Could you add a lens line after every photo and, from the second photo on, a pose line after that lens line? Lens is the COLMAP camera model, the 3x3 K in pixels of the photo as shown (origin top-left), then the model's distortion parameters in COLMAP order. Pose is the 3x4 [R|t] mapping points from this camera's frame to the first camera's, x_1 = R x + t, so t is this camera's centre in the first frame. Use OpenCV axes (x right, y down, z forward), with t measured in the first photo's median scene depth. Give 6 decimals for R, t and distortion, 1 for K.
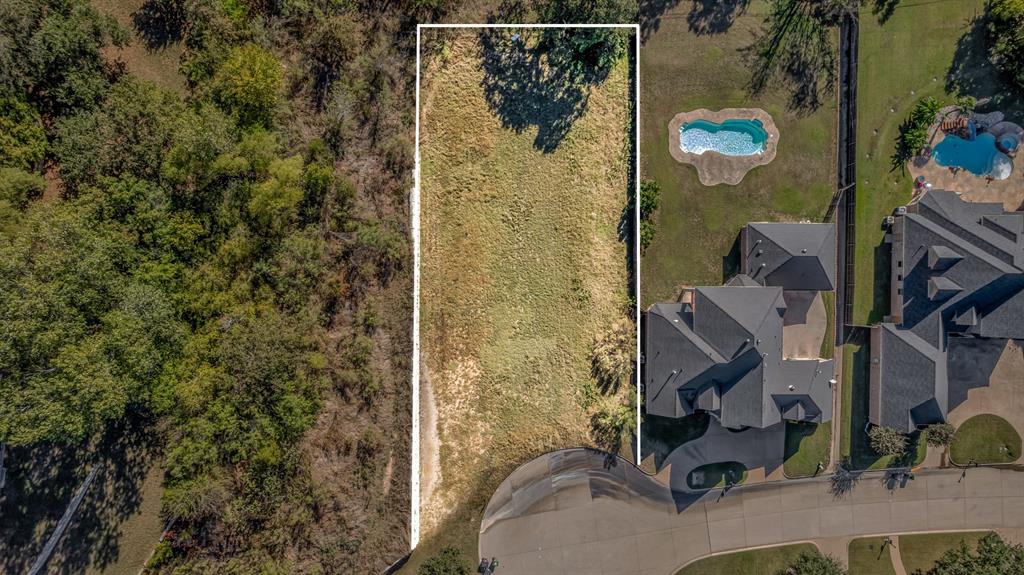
lens RADIAL K [[656.5, 0, 517.9], [0, 656.5, 289.5], [0, 0, 1]] dist [-0.071410, 0.068583]
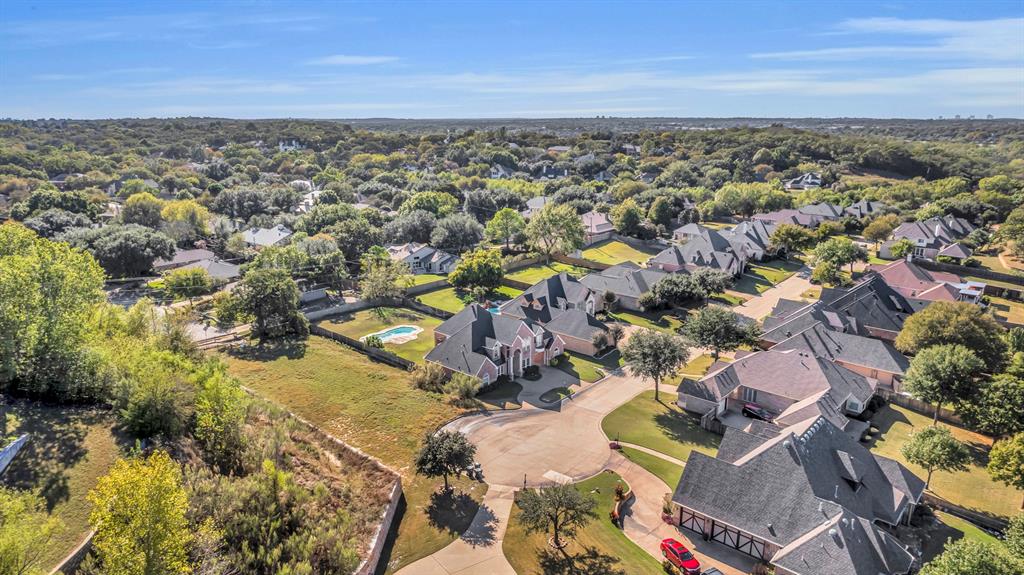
lens RADIAL K [[656.5, 0, 517.9], [0, 656.5, 289.5], [0, 0, 1]] dist [-0.071410, 0.068583]
pose [[0.657272, -0.194533, 0.728114, -0.657544], [0.753466, 0.148055, -0.640601, 1.054665], [0.016818, 0.969658, 0.243886, 0.498418]]
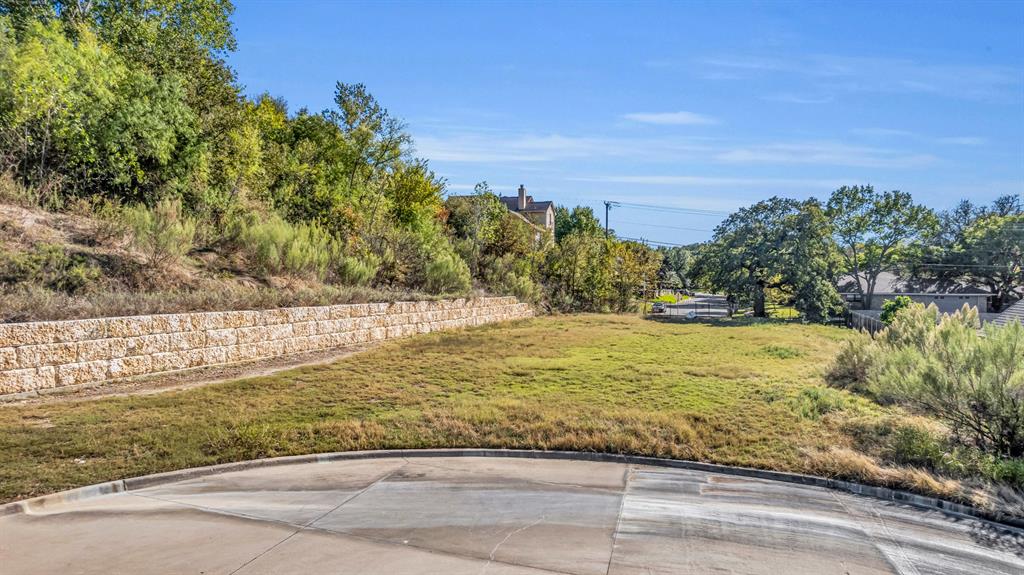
lens RADIAL K [[656.5, 0, 517.9], [0, 656.5, 289.5], [0, 0, 1]] dist [-0.071410, 0.068583]
pose [[0.932764, -0.003124, -0.360474, 0.087275], [-0.360477, -0.015759, -0.932635, 0.462747], [-0.002767, 0.999871, -0.015825, 0.958516]]
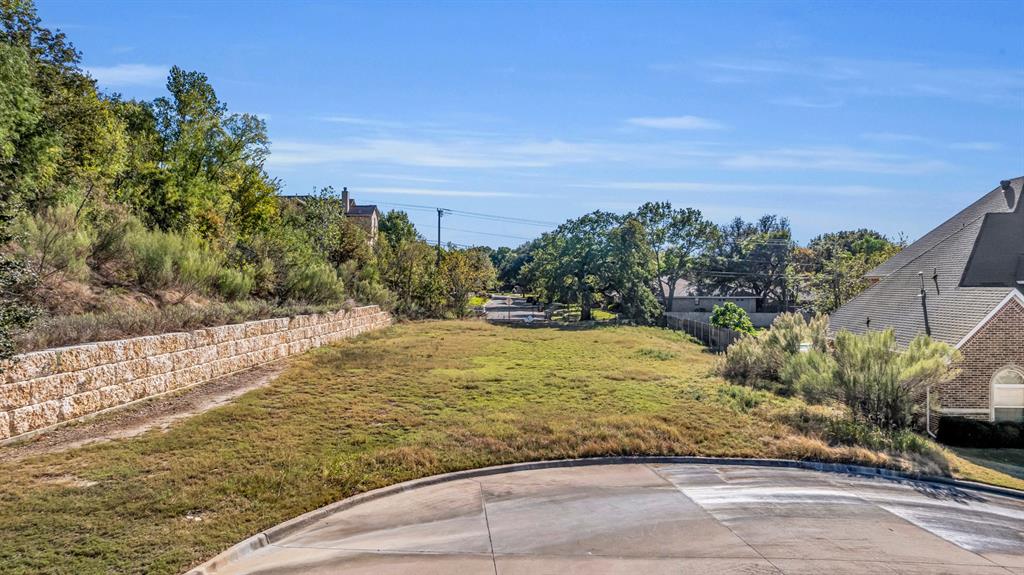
lens RADIAL K [[656.5, 0, 517.9], [0, 656.5, 289.5], [0, 0, 1]] dist [-0.071410, 0.068583]
pose [[0.999560, -0.008381, -0.028463, 0.006040], [-0.028590, -0.015459, -0.999472, 0.494107], [0.007936, 0.999845, -0.015691, 0.950818]]
